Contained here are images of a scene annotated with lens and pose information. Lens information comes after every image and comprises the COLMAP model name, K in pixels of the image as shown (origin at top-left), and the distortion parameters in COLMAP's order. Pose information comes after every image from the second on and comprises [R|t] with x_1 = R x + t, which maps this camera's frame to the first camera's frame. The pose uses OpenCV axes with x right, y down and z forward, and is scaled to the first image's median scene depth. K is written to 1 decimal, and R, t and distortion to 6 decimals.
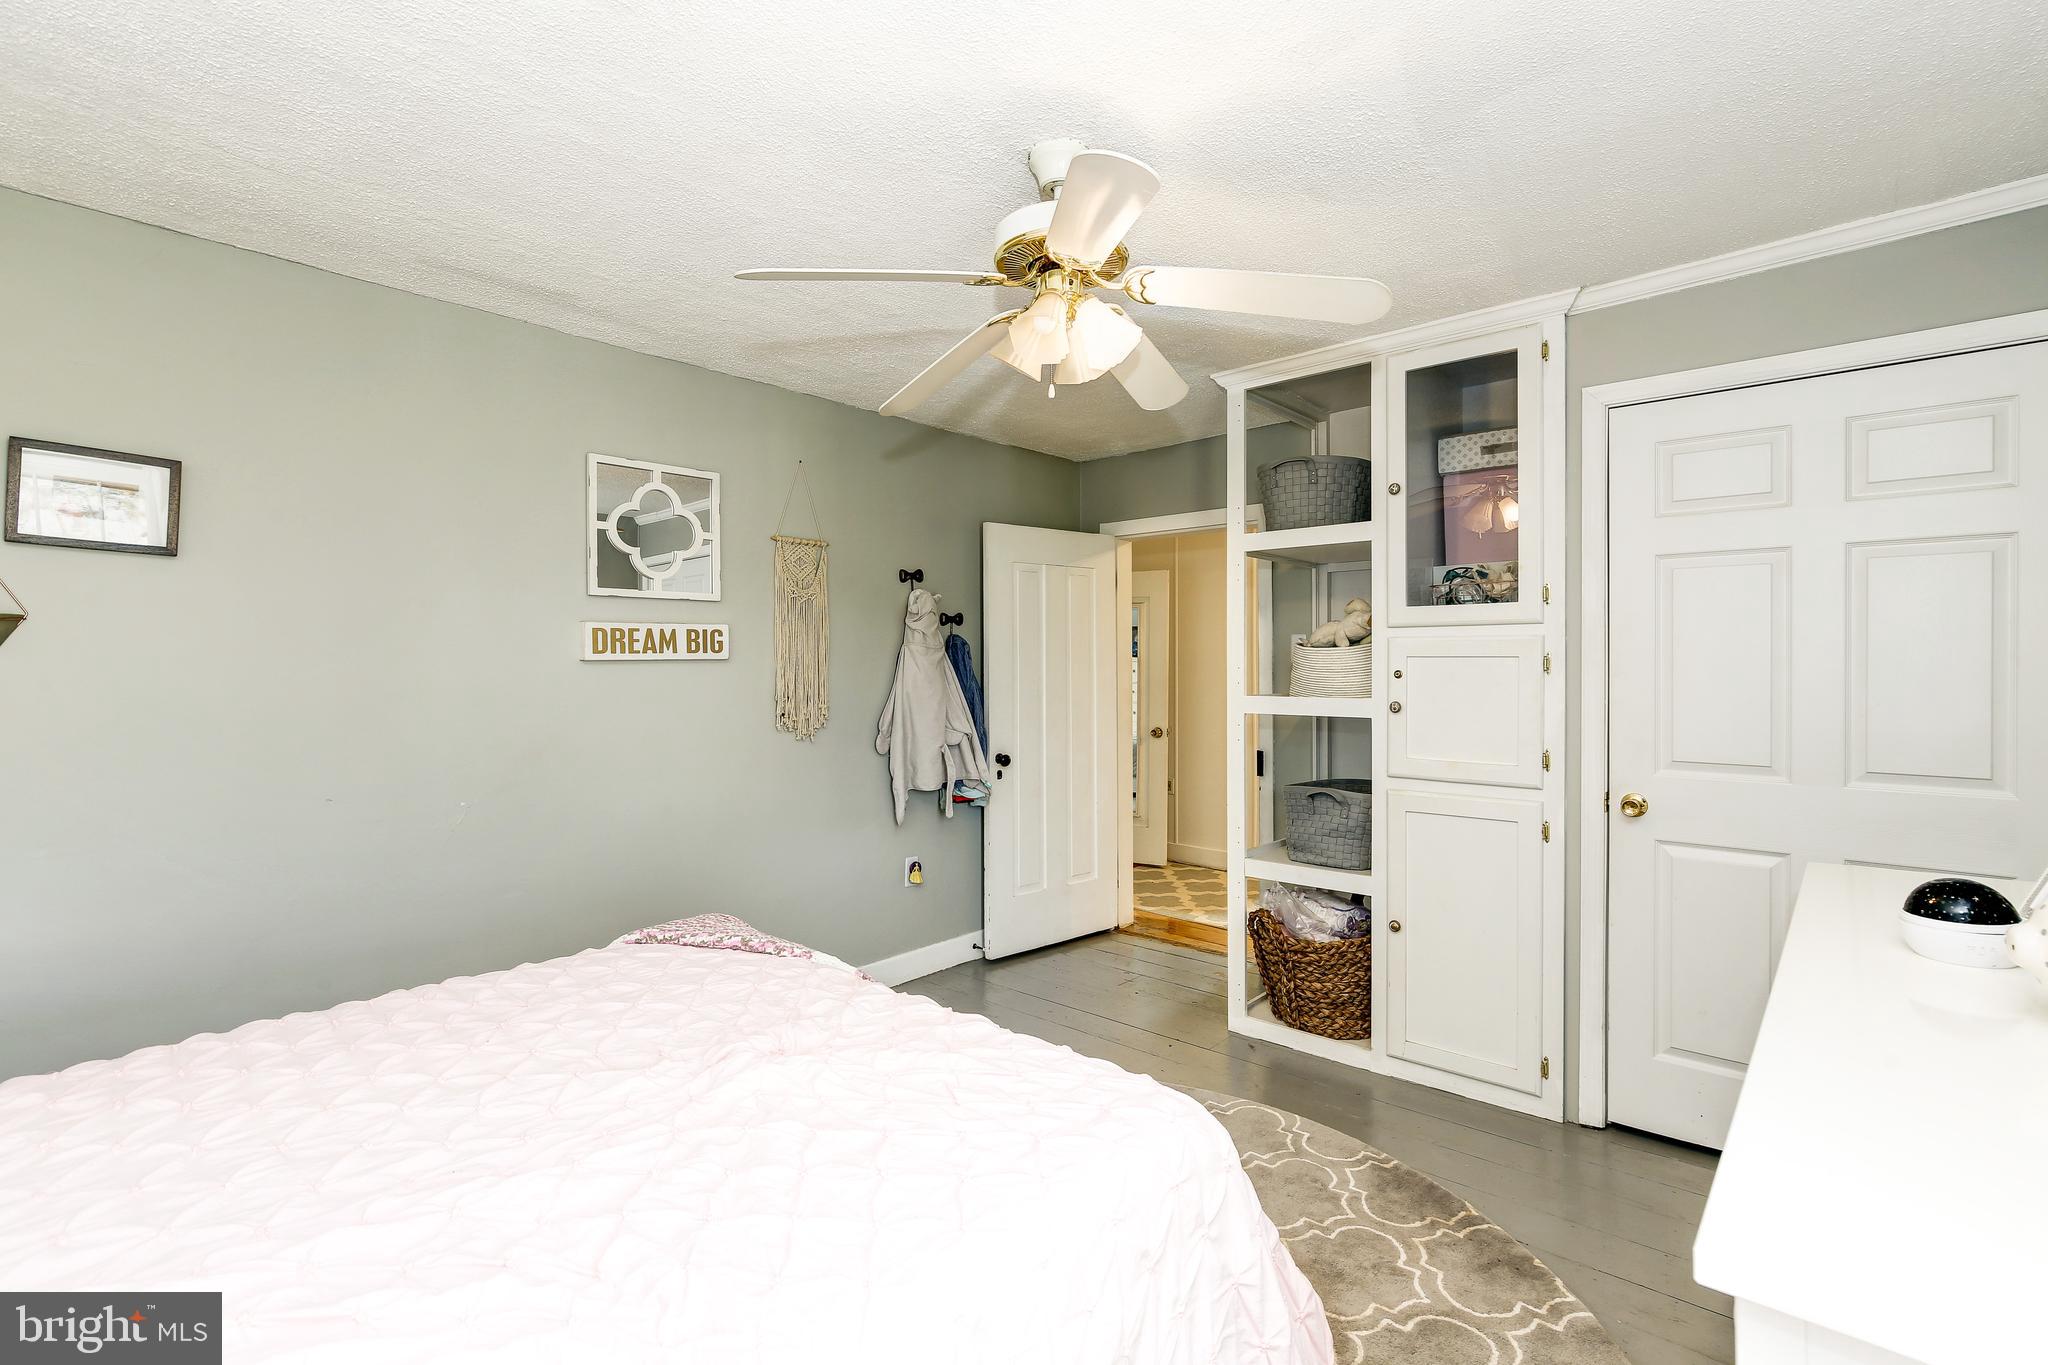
lens RADIAL K [[938.6, 0, 1022.5], [0, 938.6, 666.9], [0, 0, 1]] dist [-0.012334, 0.004243]
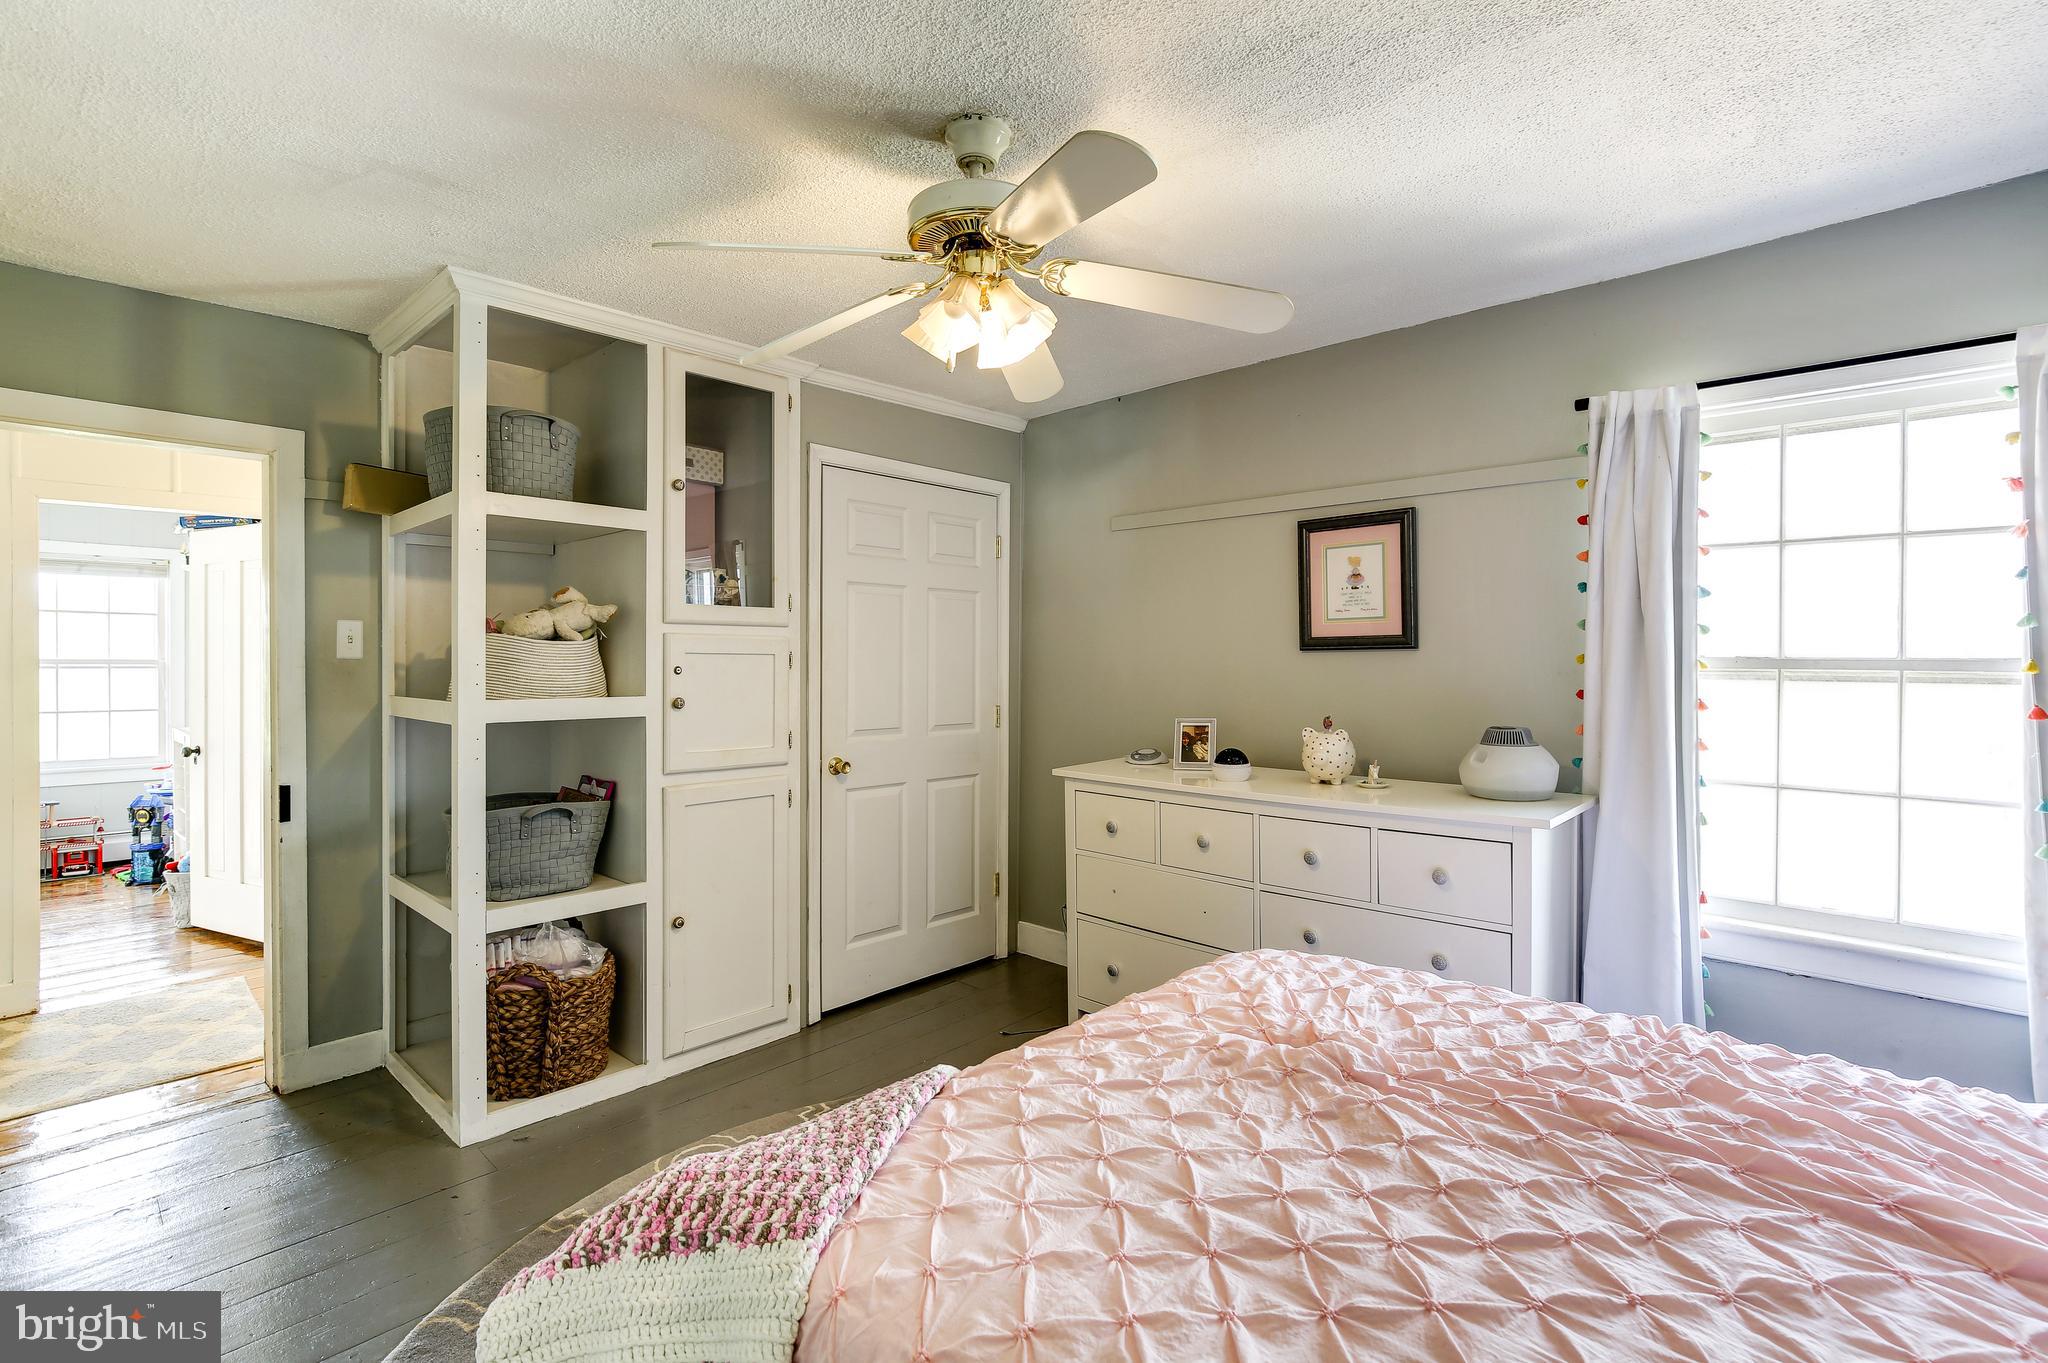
lens RADIAL K [[938.6, 0, 1022.5], [0, 938.6, 665.9], [0, 0, 1]] dist [-0.012334, 0.004243]
pose [[0.026070, -0.000920, 0.999660, -0.581314], [0.001822, 0.999998, 0.000873, 0.002798], [-0.999658, 0.001799, 0.026072, 0.597786]]
